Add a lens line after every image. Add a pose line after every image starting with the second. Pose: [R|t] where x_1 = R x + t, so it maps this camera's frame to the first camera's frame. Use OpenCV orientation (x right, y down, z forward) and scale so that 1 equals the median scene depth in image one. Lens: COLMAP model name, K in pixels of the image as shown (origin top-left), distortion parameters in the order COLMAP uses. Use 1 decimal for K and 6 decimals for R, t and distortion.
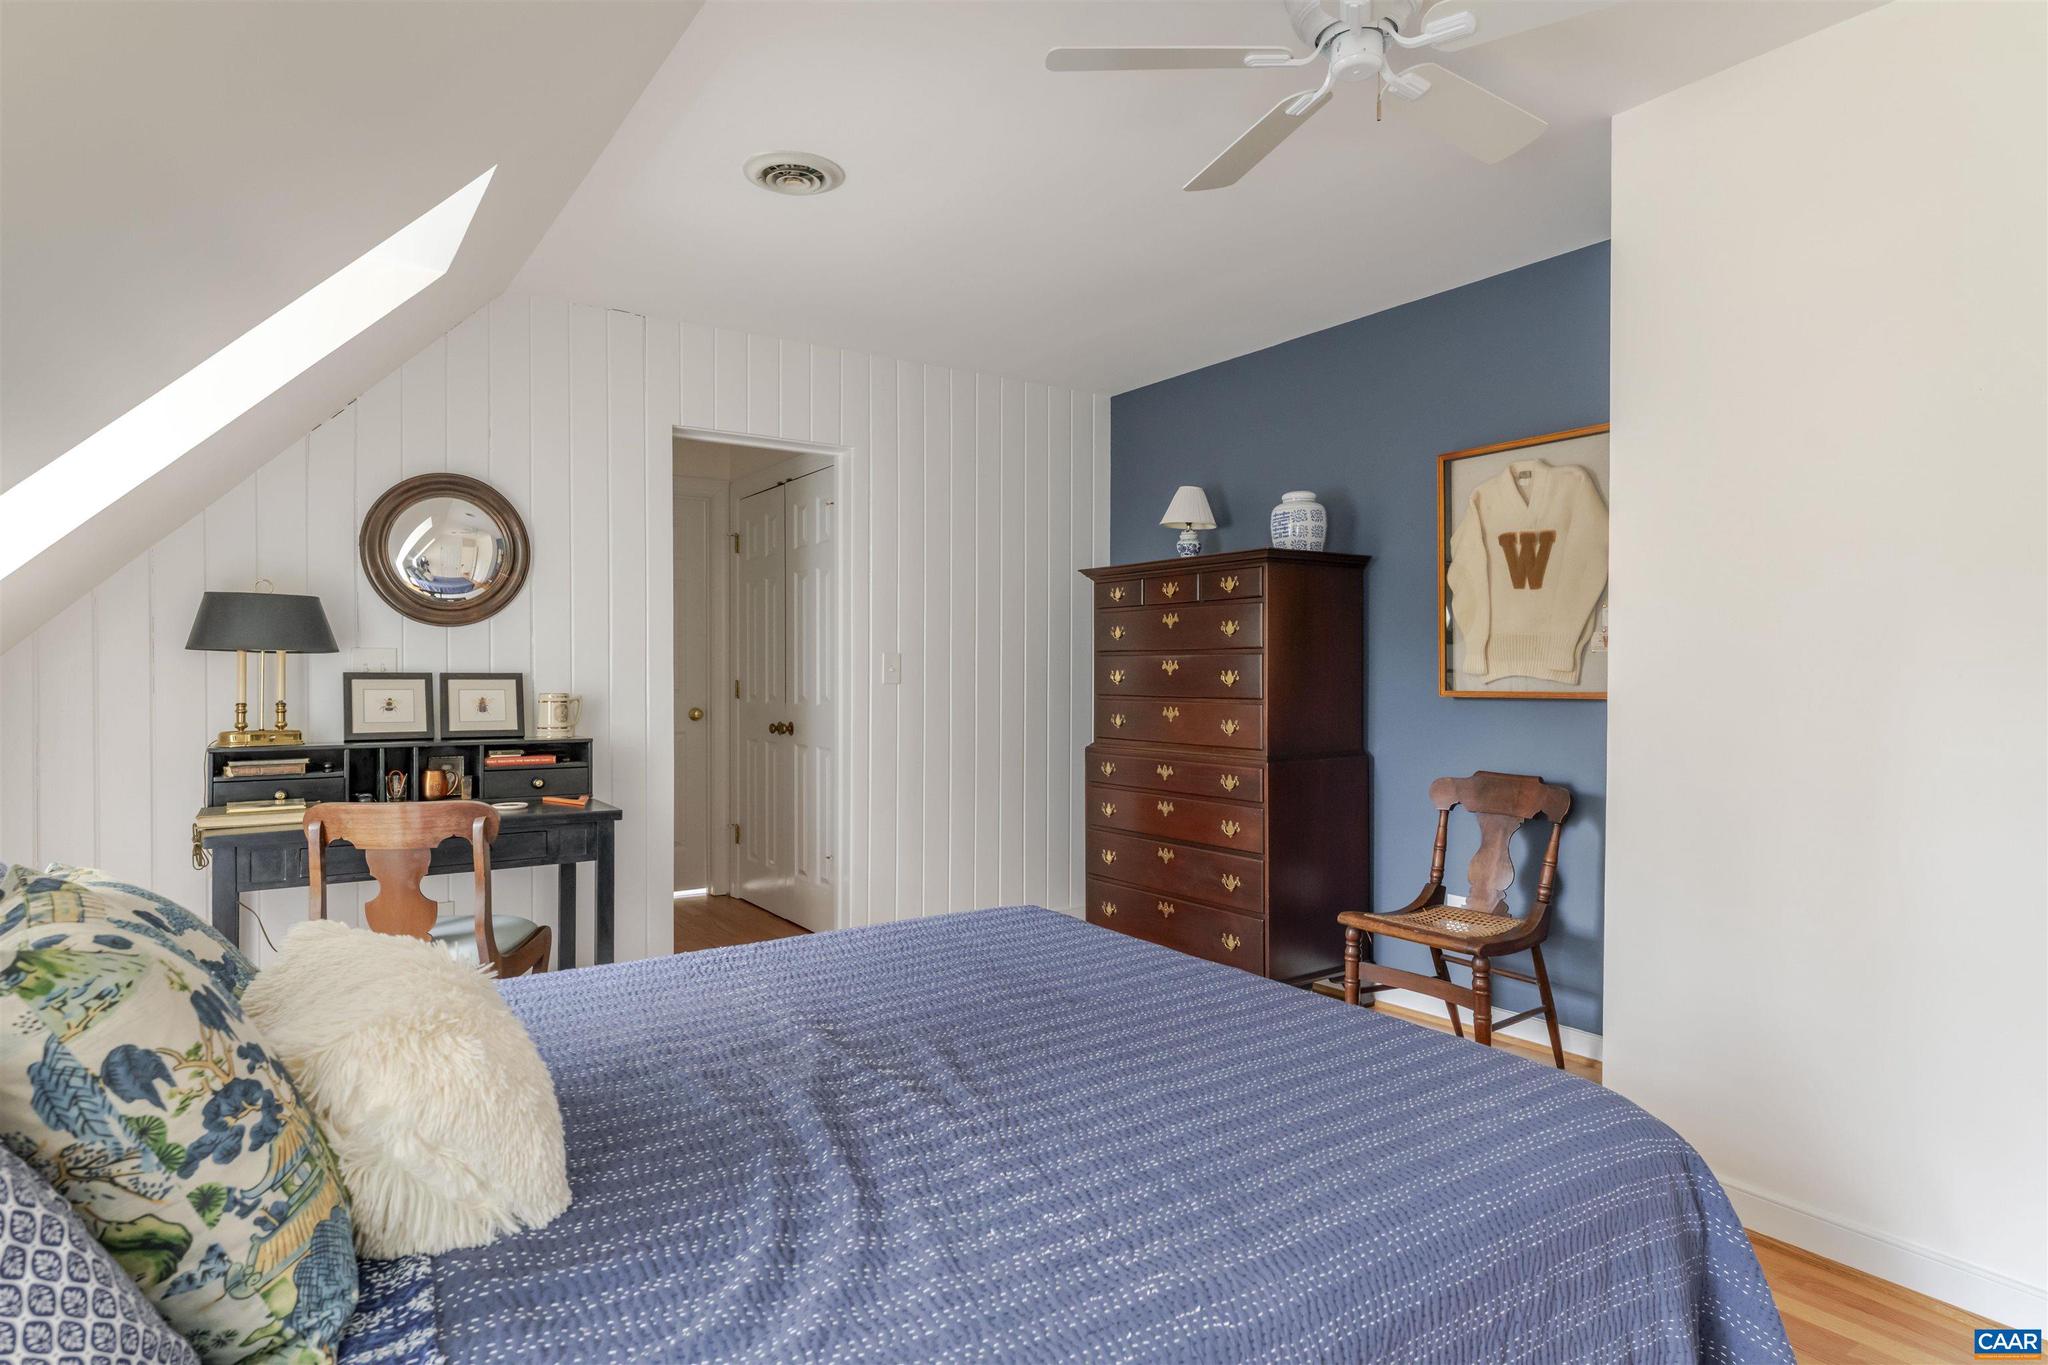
lens RADIAL K [[1118.6, 0, 1024.0], [0, 1118.6, 682.5], [0, 0, 1]] dist [0.000126, -0.000903]
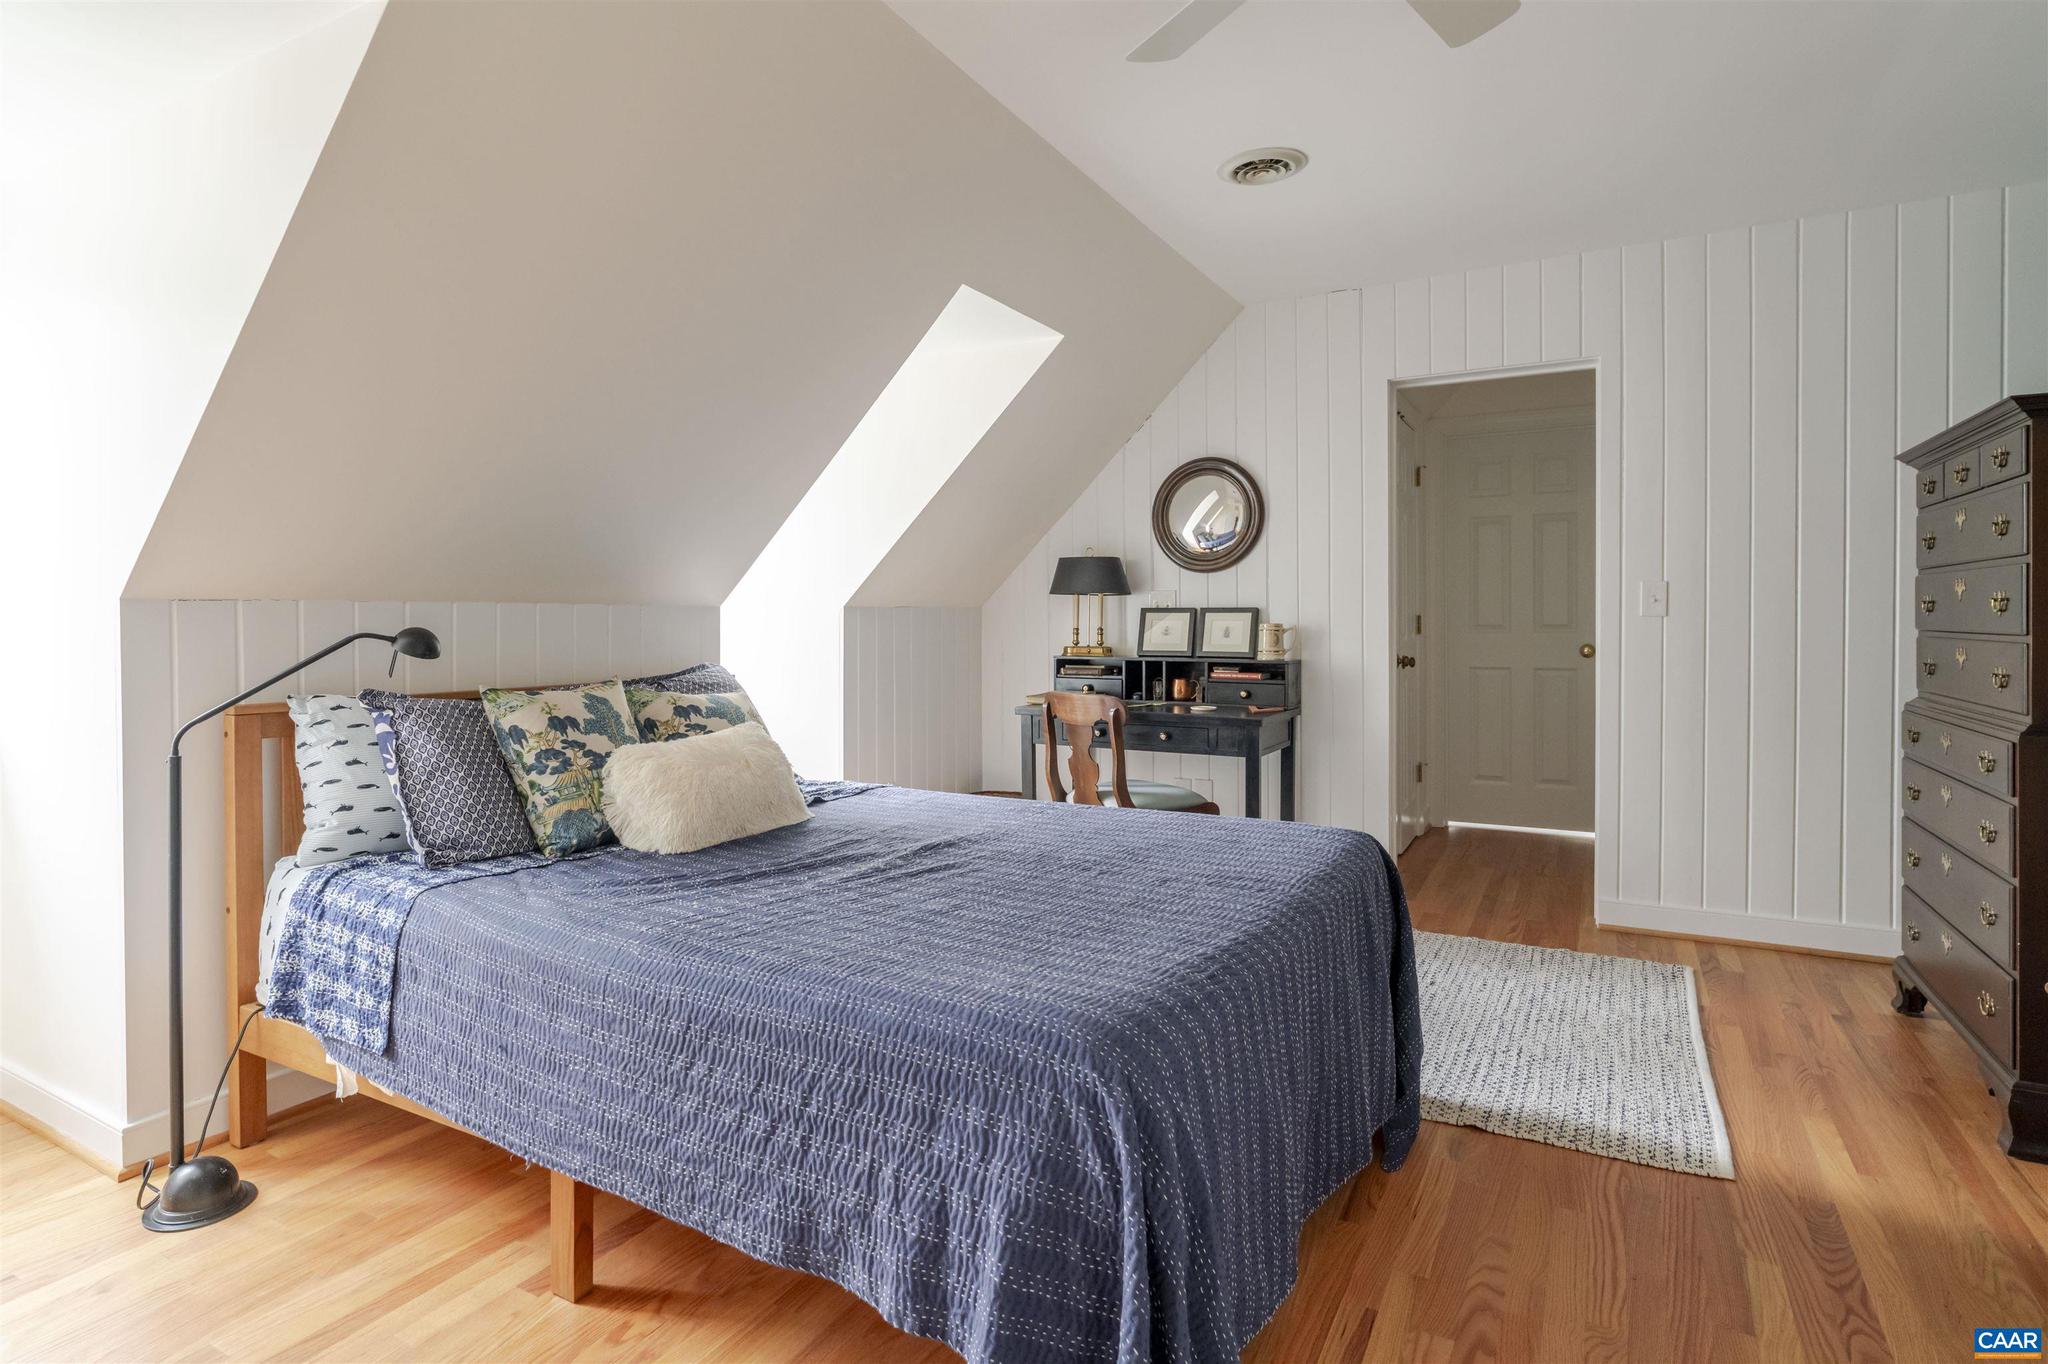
lens RADIAL K [[1069.0, 0, 946.6], [0, 1069.0, 630.4], [0, 0, 1]] dist [-0.001778, 0.000022]
pose [[0.410853, 0.007465, -0.911671, 0.542321], [-0.003409, 0.999972, 0.006652, 0.011408], [0.911695, 0.000375, 0.410867, 0.209173]]
